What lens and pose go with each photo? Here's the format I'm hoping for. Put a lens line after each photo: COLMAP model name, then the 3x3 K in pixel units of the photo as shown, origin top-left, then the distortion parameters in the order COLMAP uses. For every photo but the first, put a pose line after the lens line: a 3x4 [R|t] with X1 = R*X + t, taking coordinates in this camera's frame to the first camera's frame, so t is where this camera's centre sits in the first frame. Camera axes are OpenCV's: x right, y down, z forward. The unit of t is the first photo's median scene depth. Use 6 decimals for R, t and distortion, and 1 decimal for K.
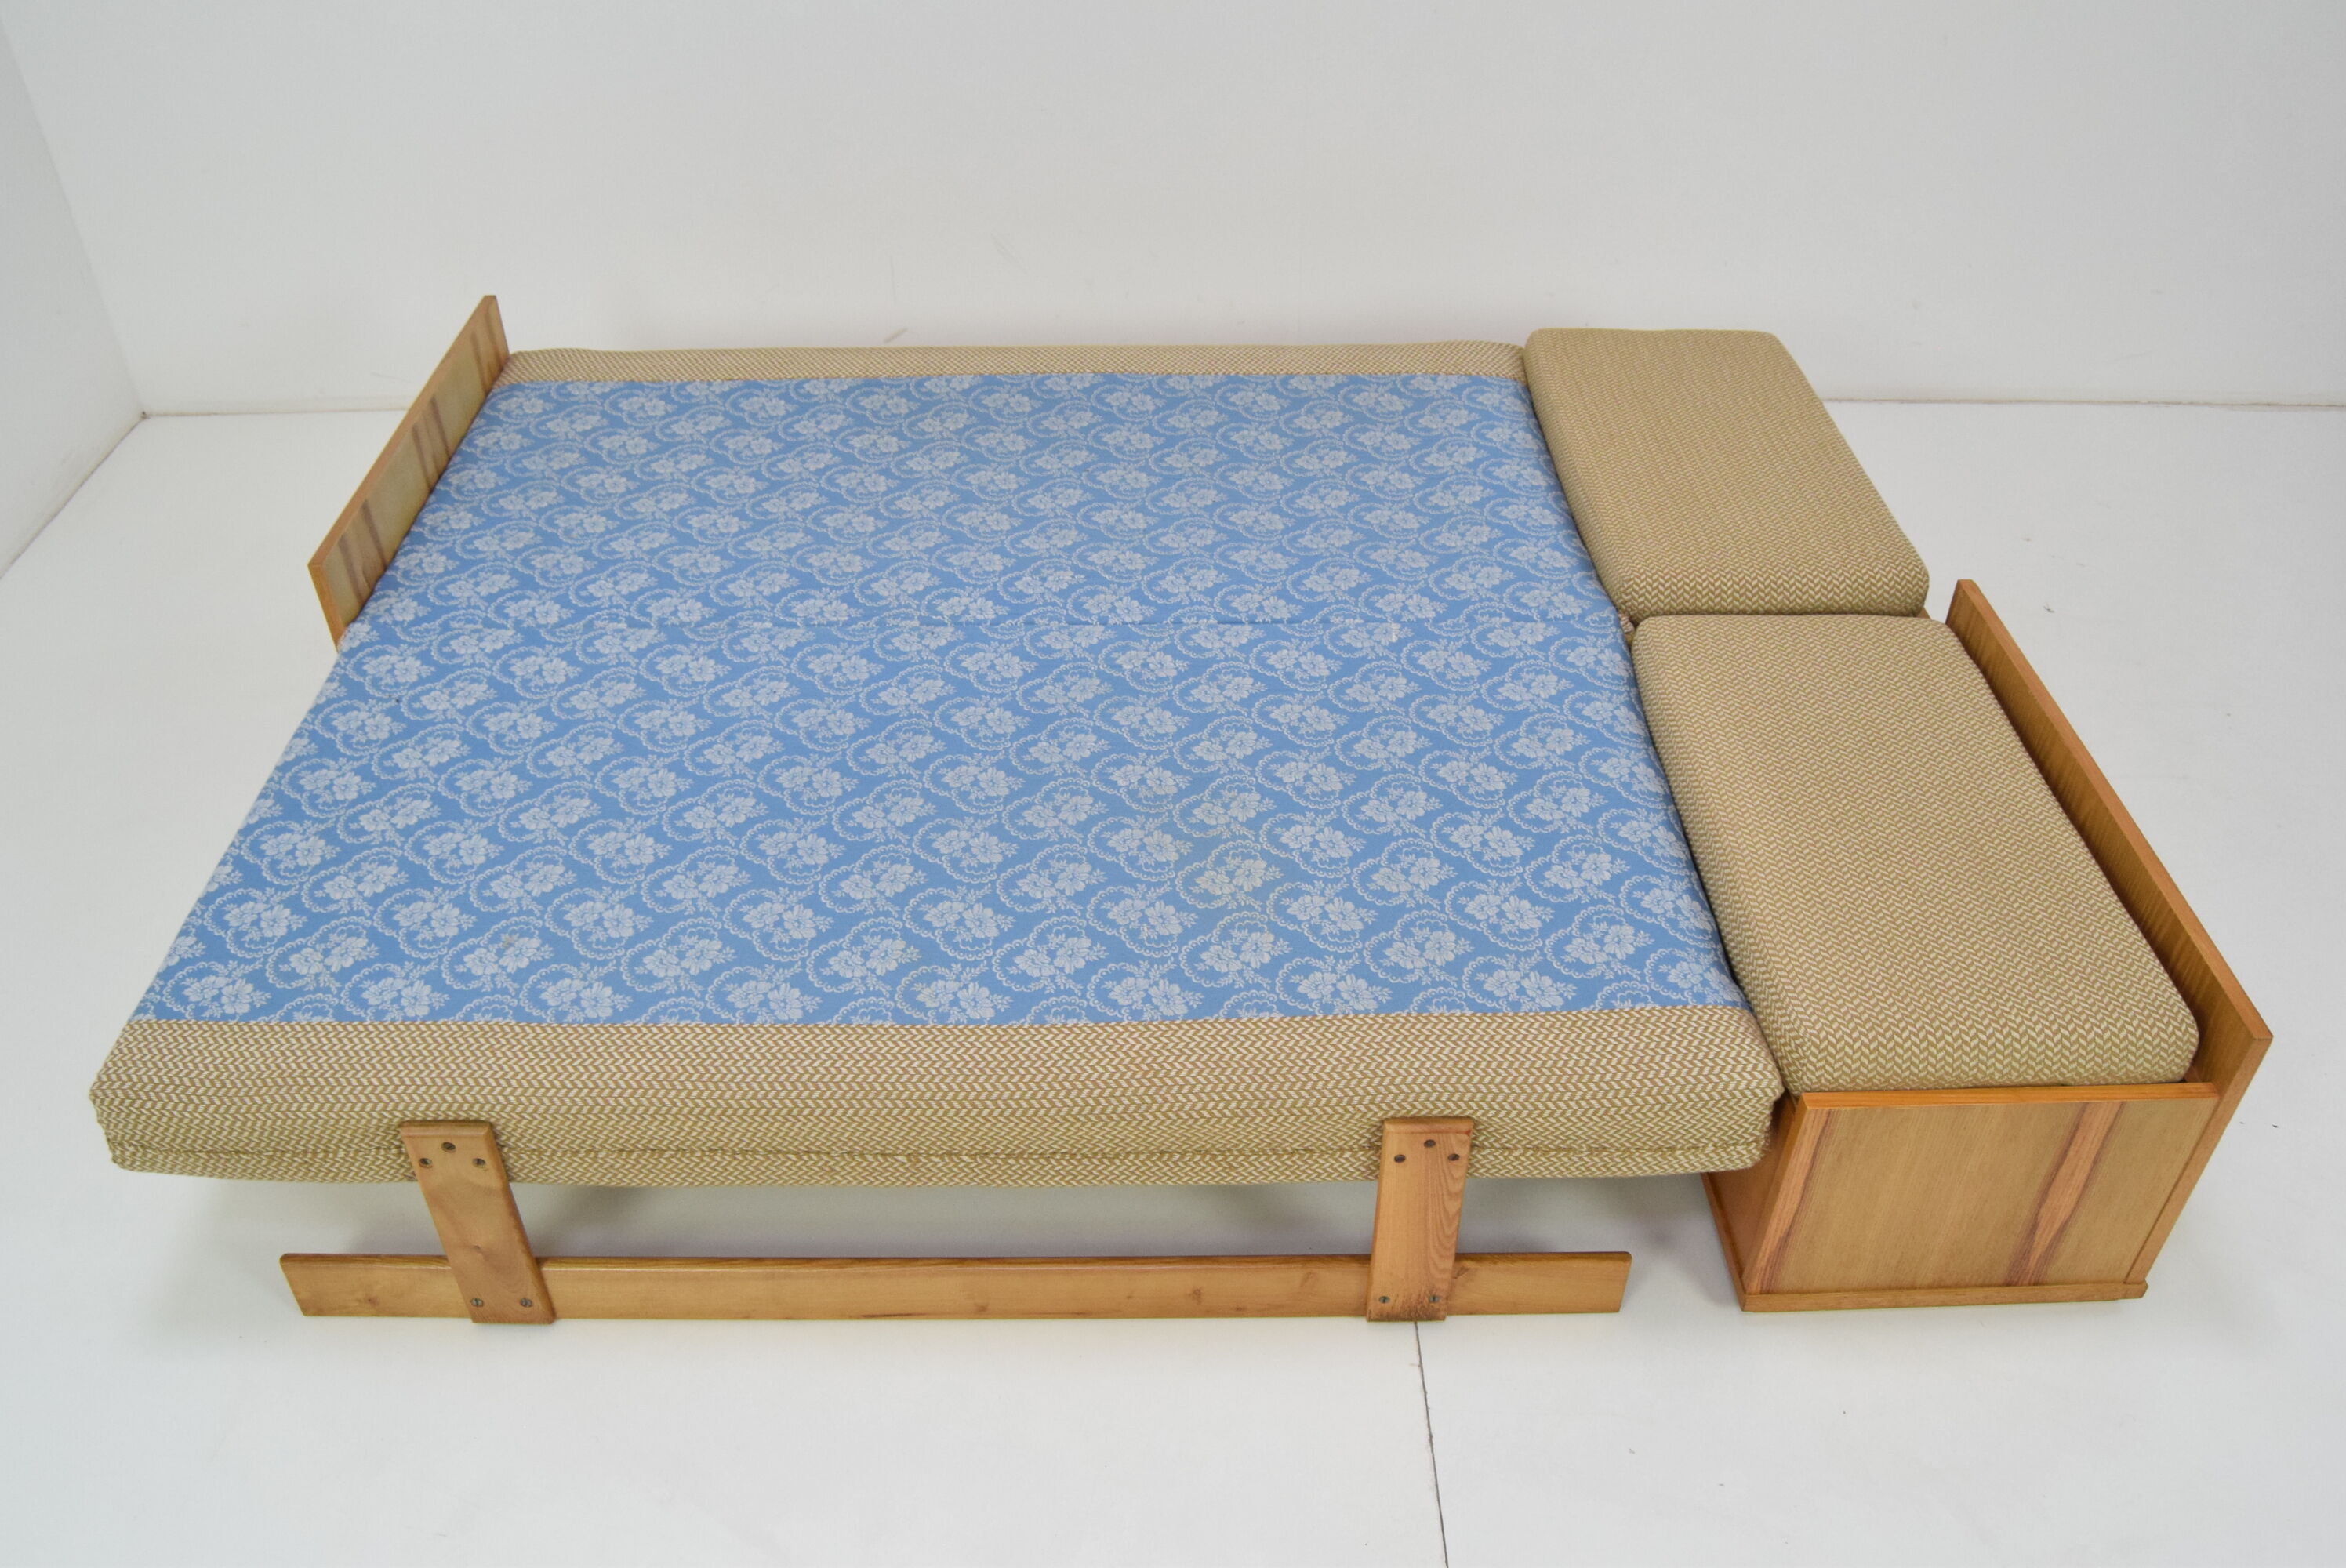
lens RADIAL K [[1850.3, 0, 1168.1], [0, 1850.3, 778.2], [0, 0, 1]] dist [-0.094182, 0.031277]
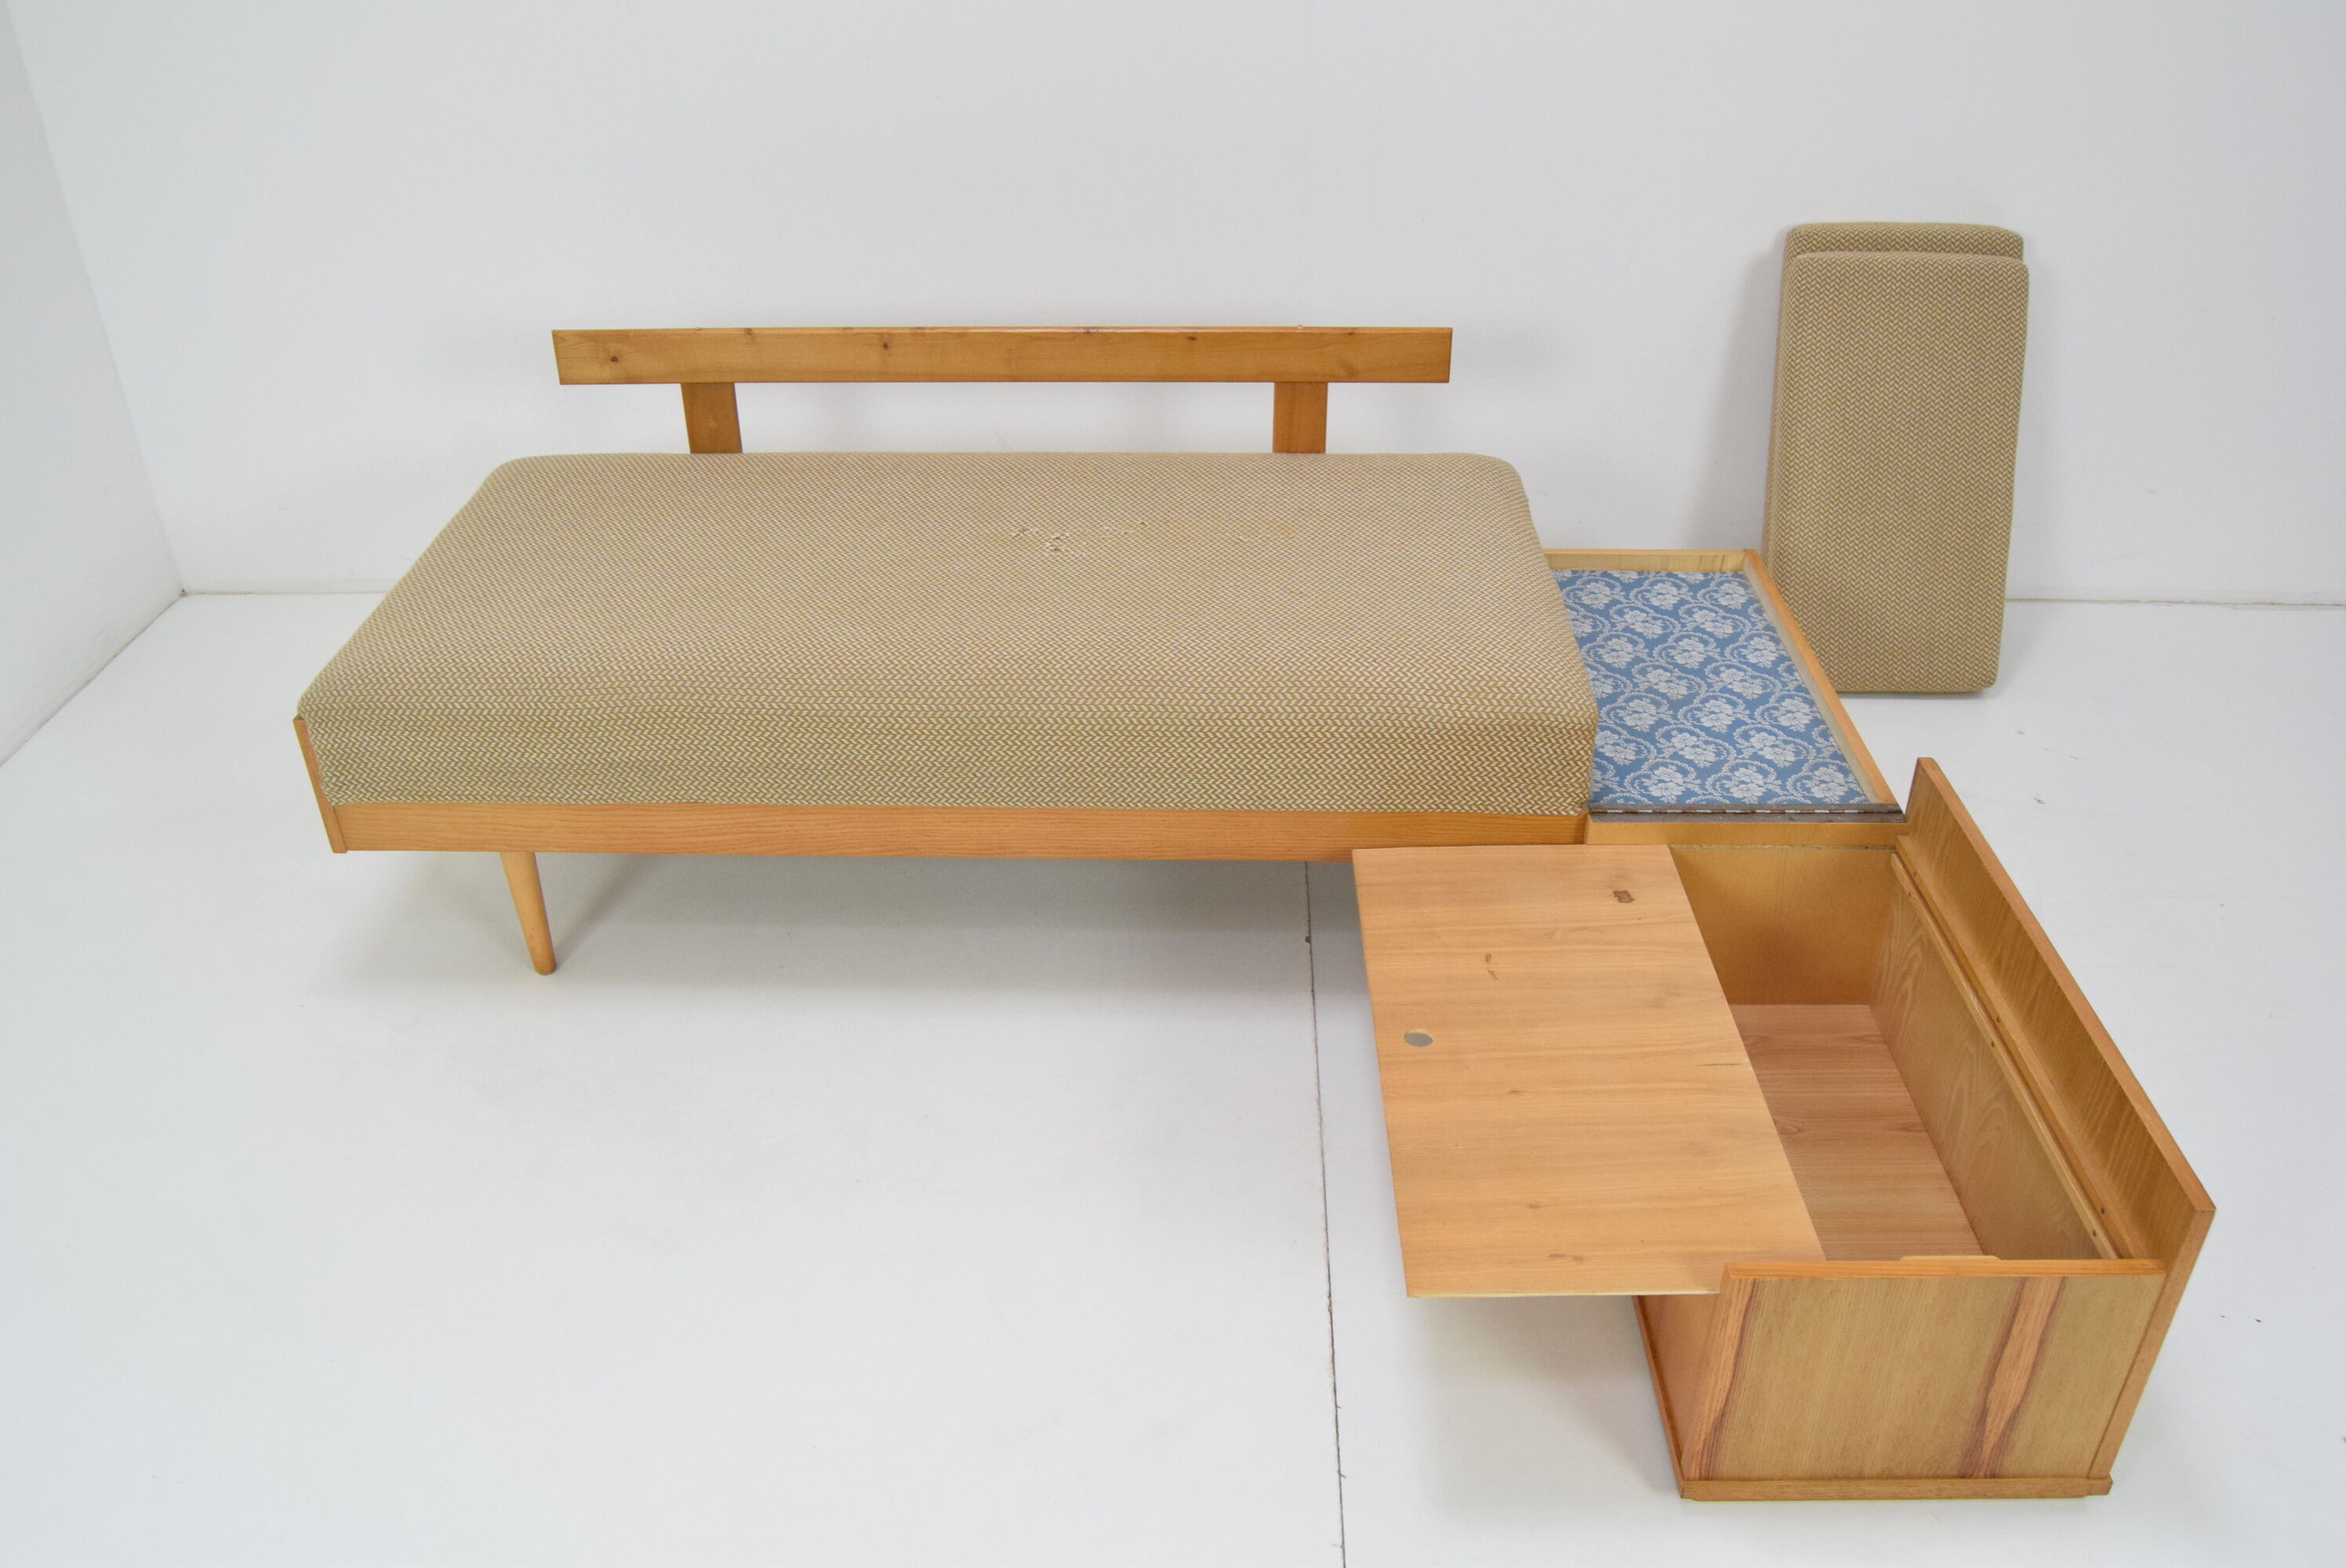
lens RADIAL K [[1850.3, 0, 1167.8], [0, 1850.3, 782.6], [0, 0, 1]] dist [-0.094182, 0.031277]
pose [[0.999136, 0.014137, -0.039083, 0.074122], [-0.018641, 0.992911, -0.117393, 0.033985], [0.037147, 0.118020, 0.992316, -0.003745]]
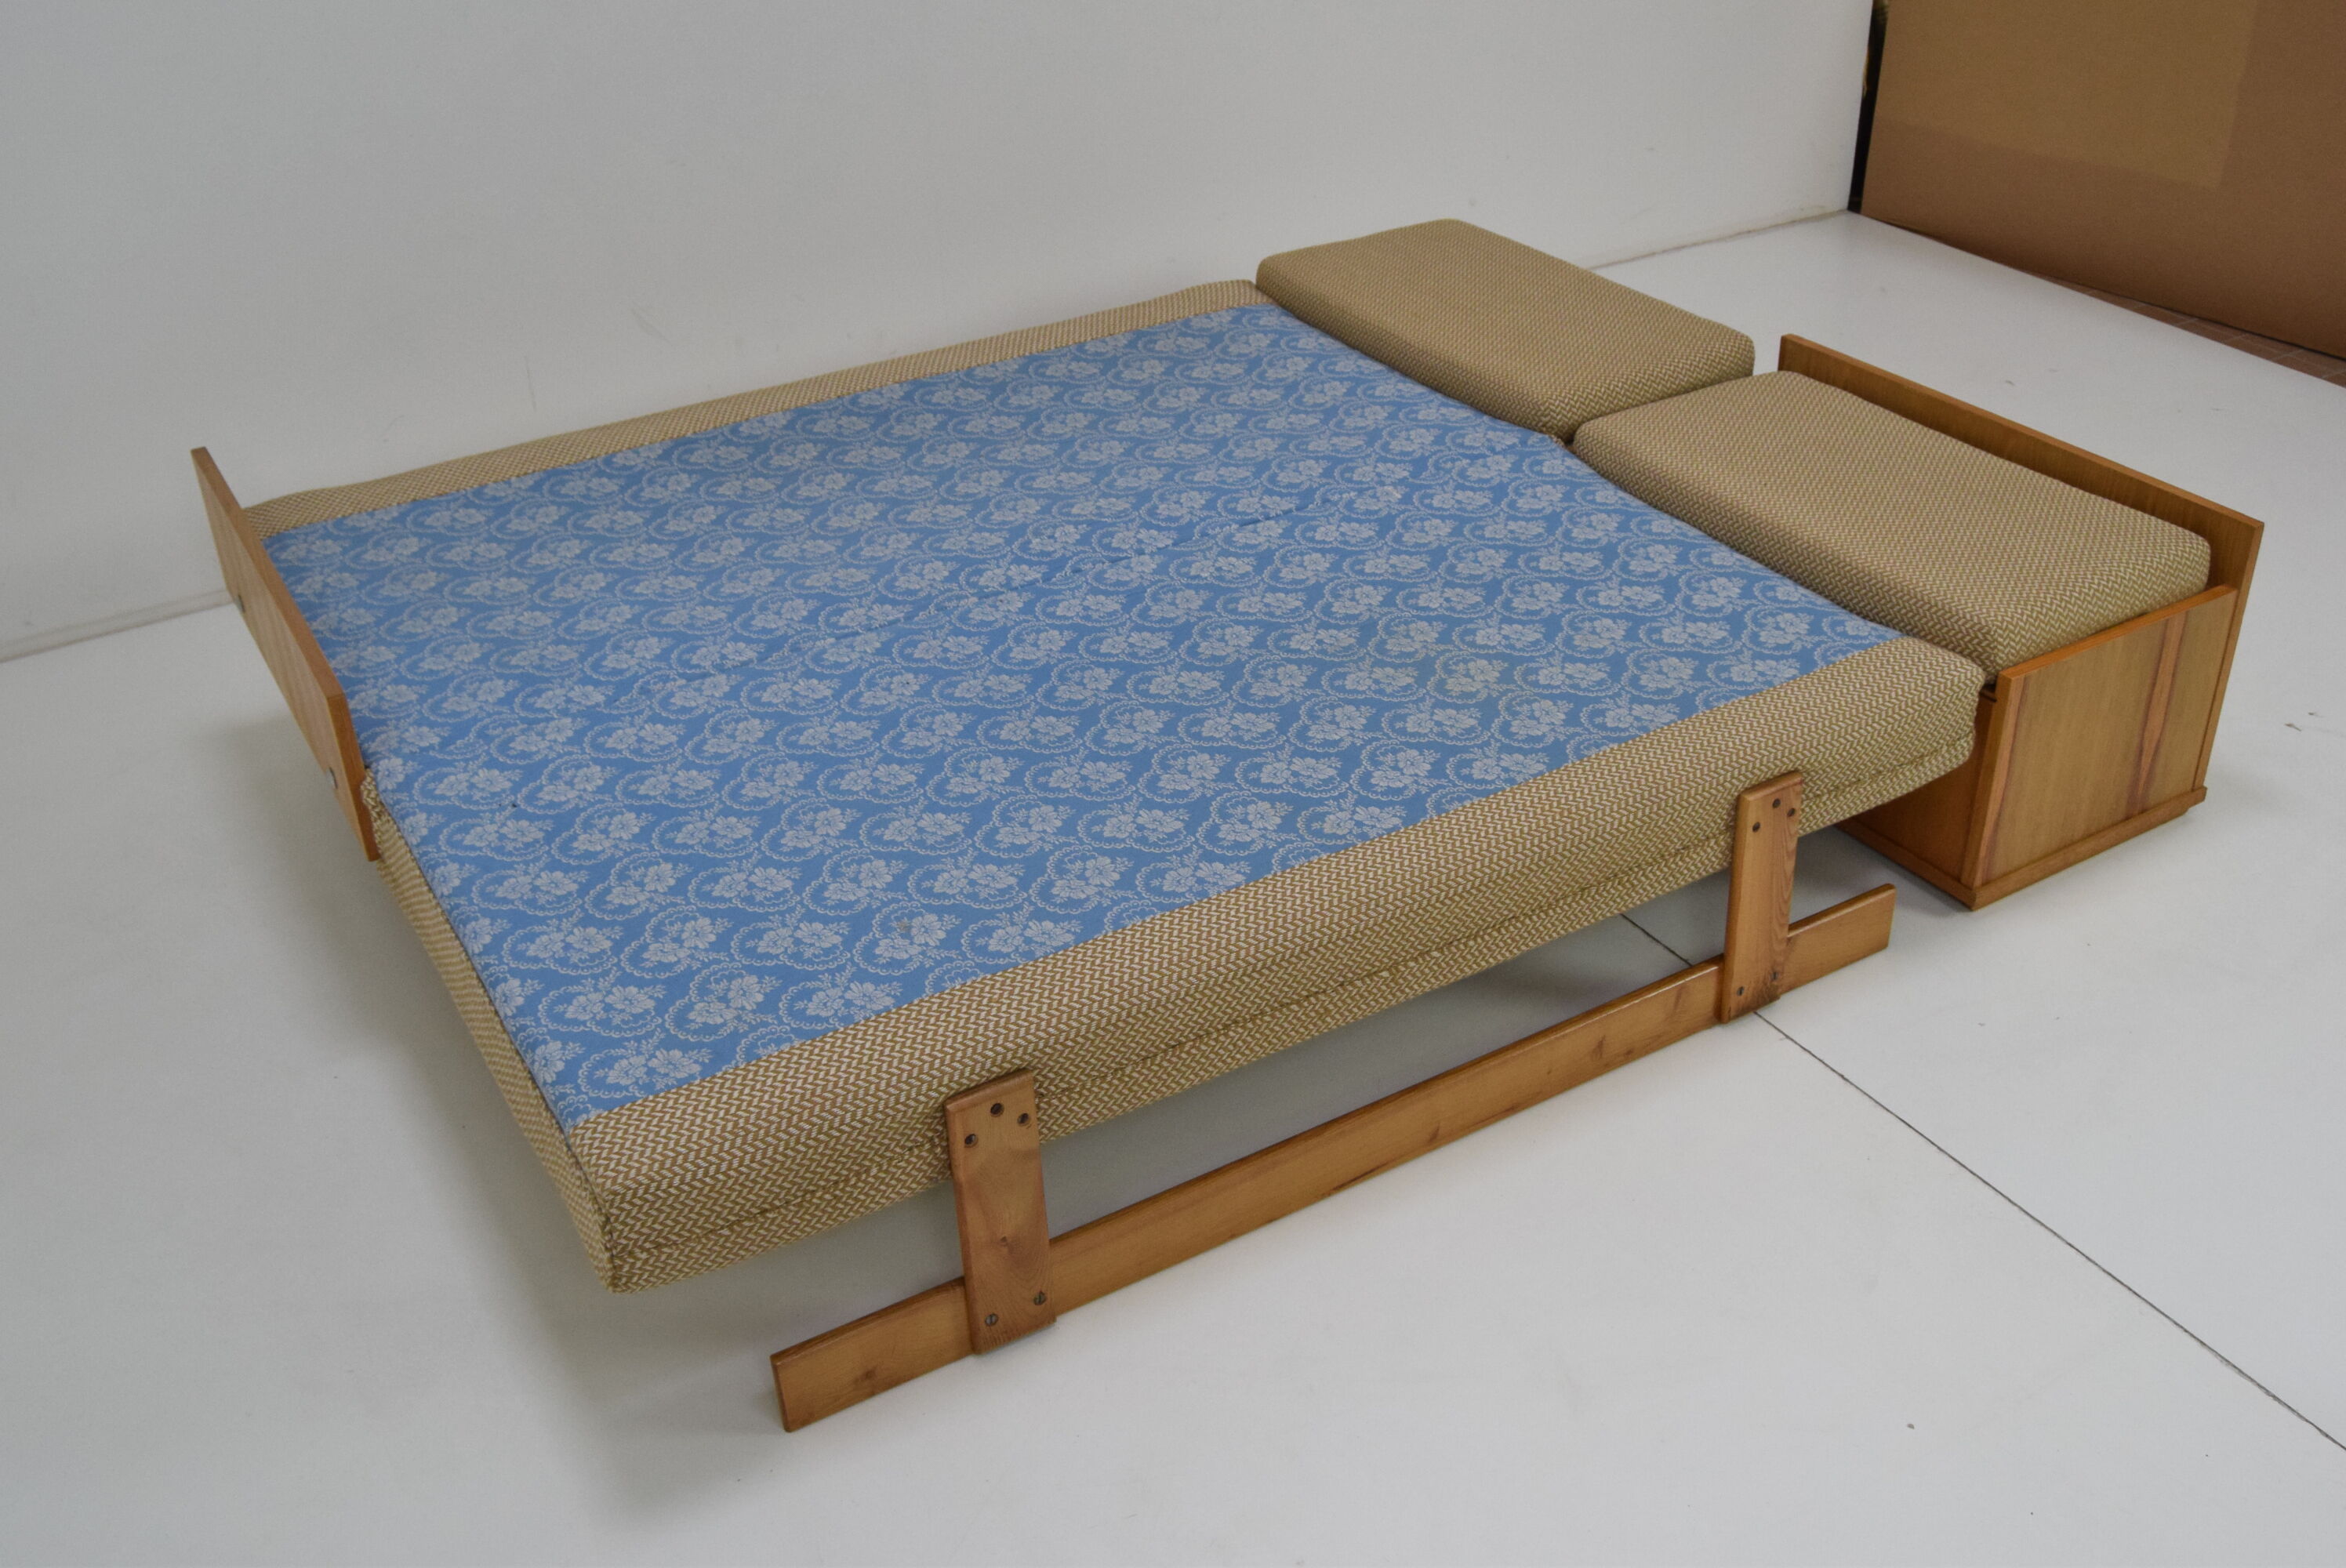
lens RADIAL K [[2236.0, 0, 1170.5], [0, 2236.0, 778.7], [0, 0, 1]] dist [-0.071694, 0.000000]
pose [[0.863727, -0.281583, 0.417956, -0.660769], [0.333379, 0.941196, -0.054846, 0.119866], [-0.377935, 0.186710, 0.906810, -0.088758]]
